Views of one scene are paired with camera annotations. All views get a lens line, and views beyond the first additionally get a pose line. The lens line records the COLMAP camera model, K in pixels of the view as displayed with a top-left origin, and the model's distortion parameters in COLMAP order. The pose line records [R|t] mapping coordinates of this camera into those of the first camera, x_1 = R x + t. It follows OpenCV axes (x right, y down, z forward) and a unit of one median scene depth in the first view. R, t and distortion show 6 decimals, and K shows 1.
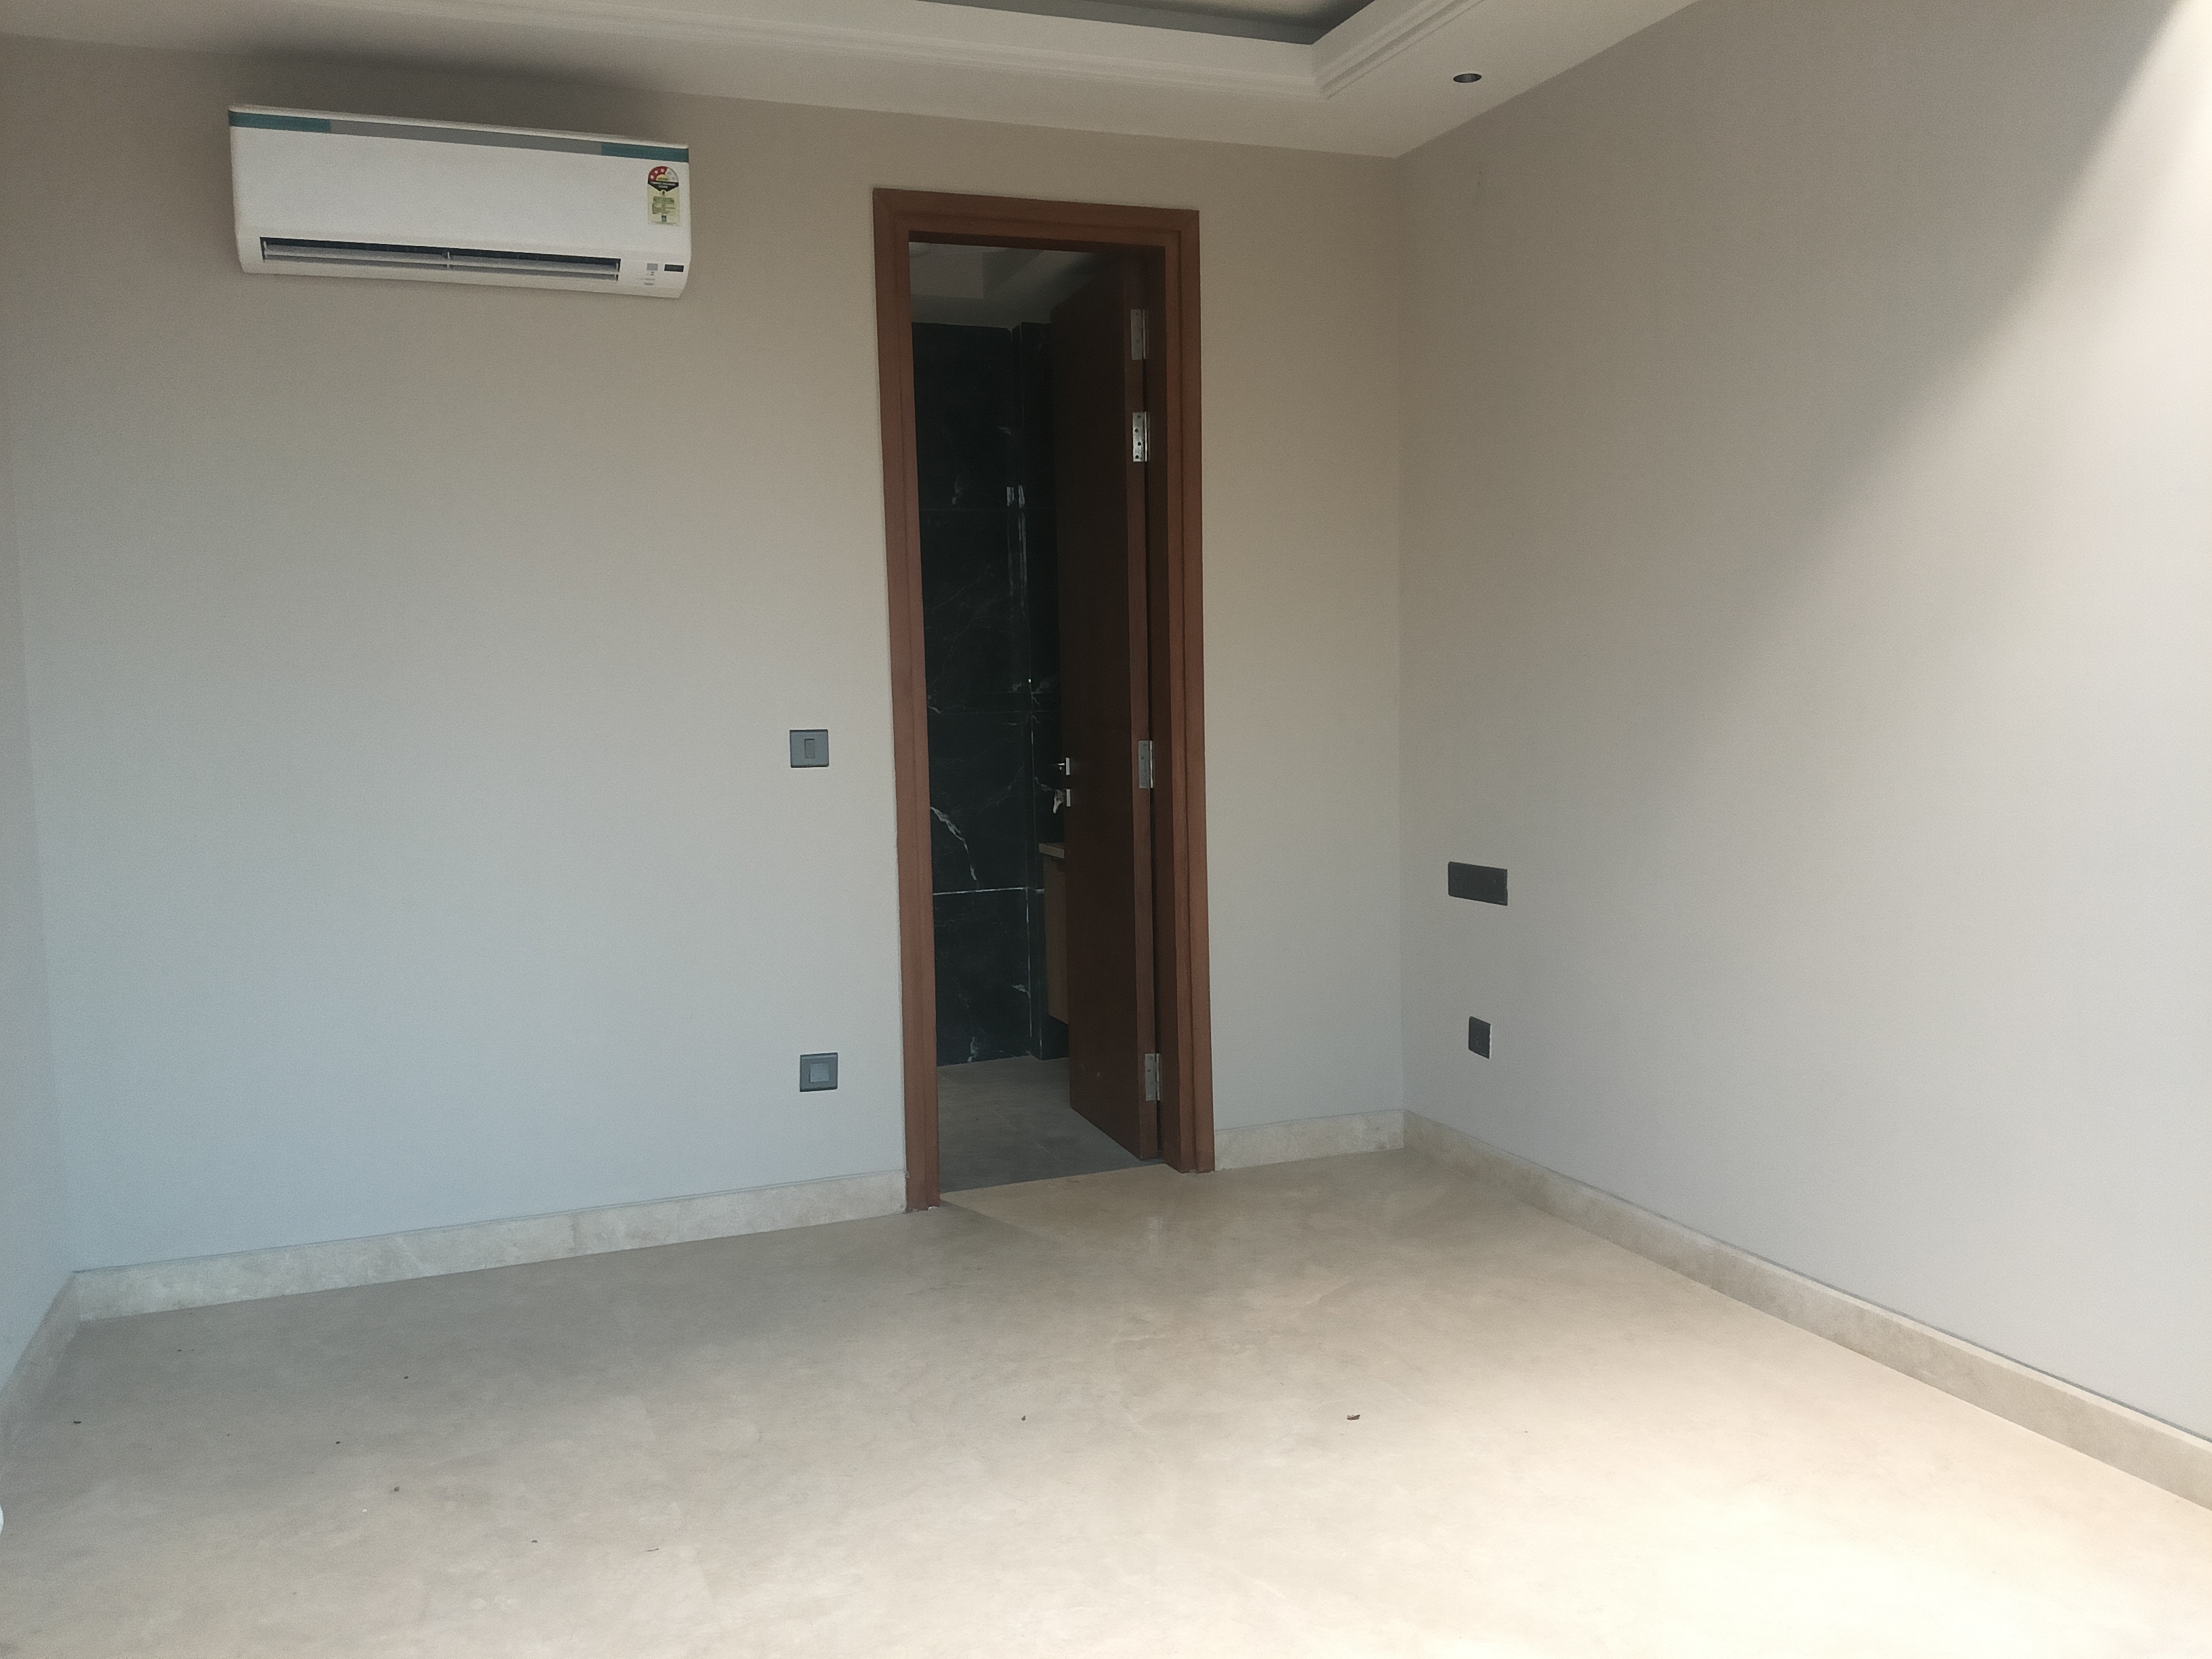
lens RADIAL K [[1826.8, 0, 1106.0], [0, 1826.8, 829.5], [0, 0, 1]] dist [-0.000215, -0.011643]
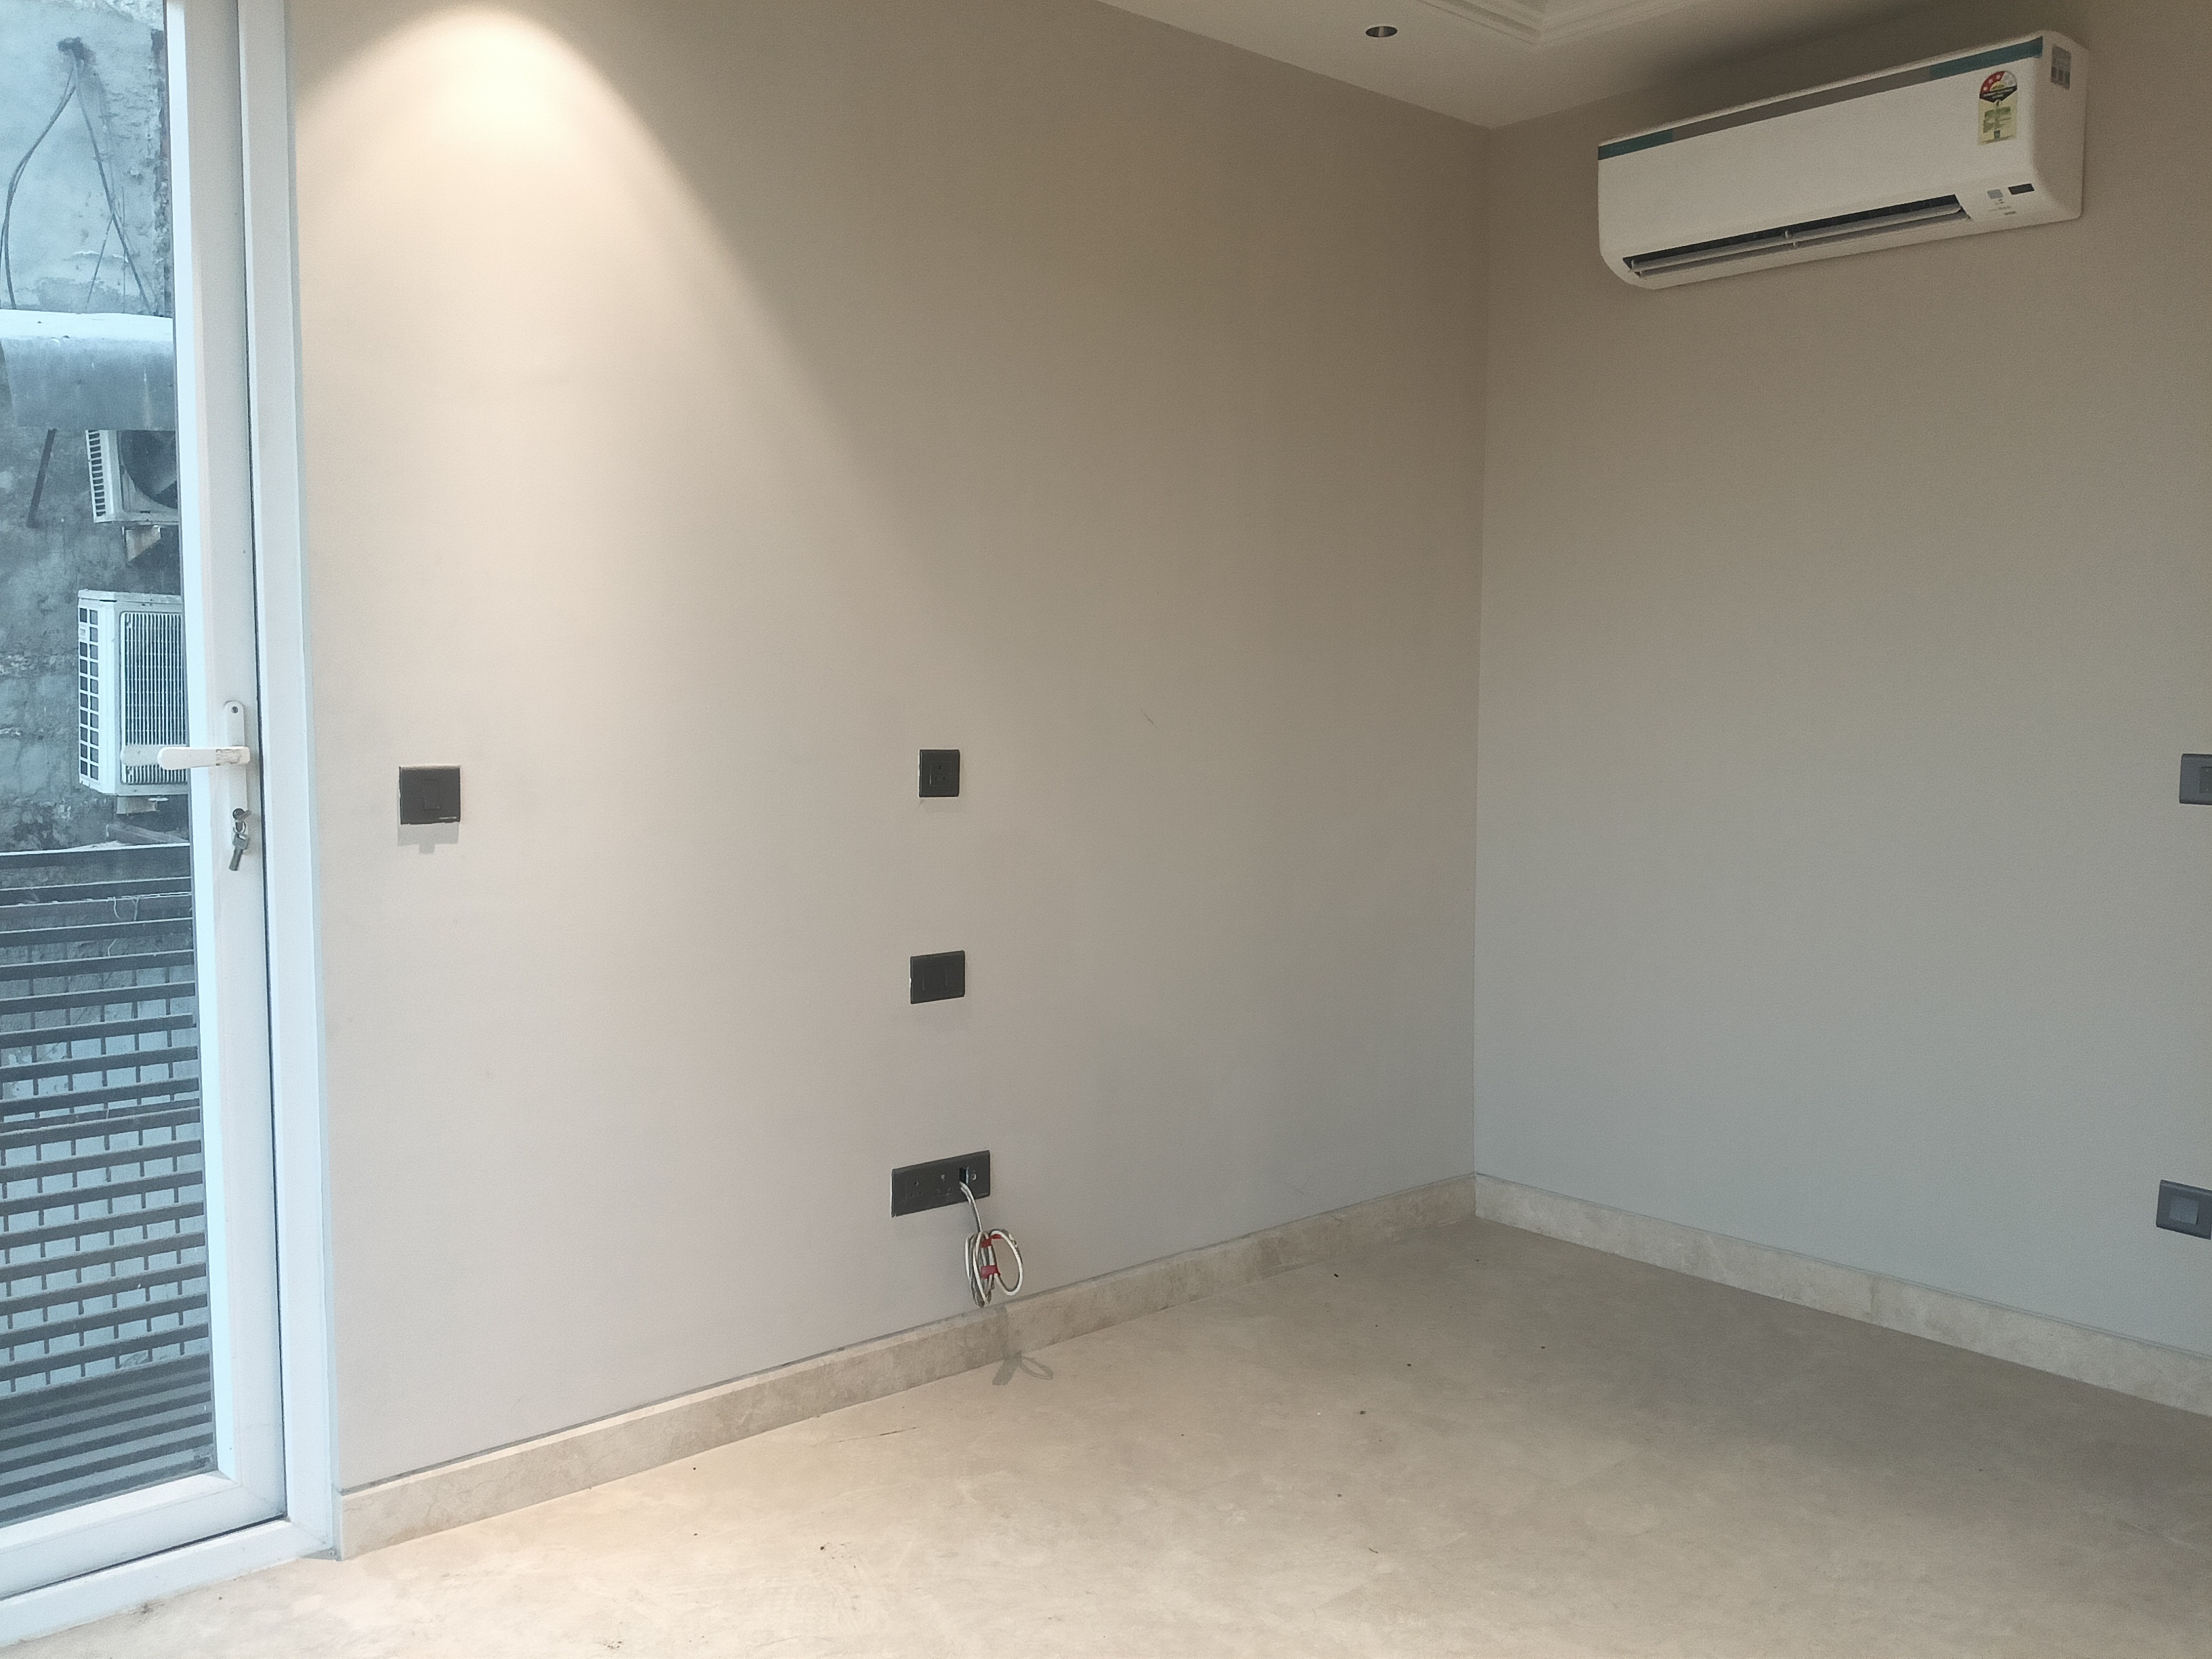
lens RADIAL K [[1826.8, 0, 1106.0], [0, 1826.8, 829.5], [0, 0, 1]] dist [-0.000215, -0.011643]
pose [[0.340651, 0.102166, -0.934622, 0.426142], [-0.090272, 0.993040, 0.075650, -0.045019], [0.935846, 0.058600, 0.347503, 0.344837]]
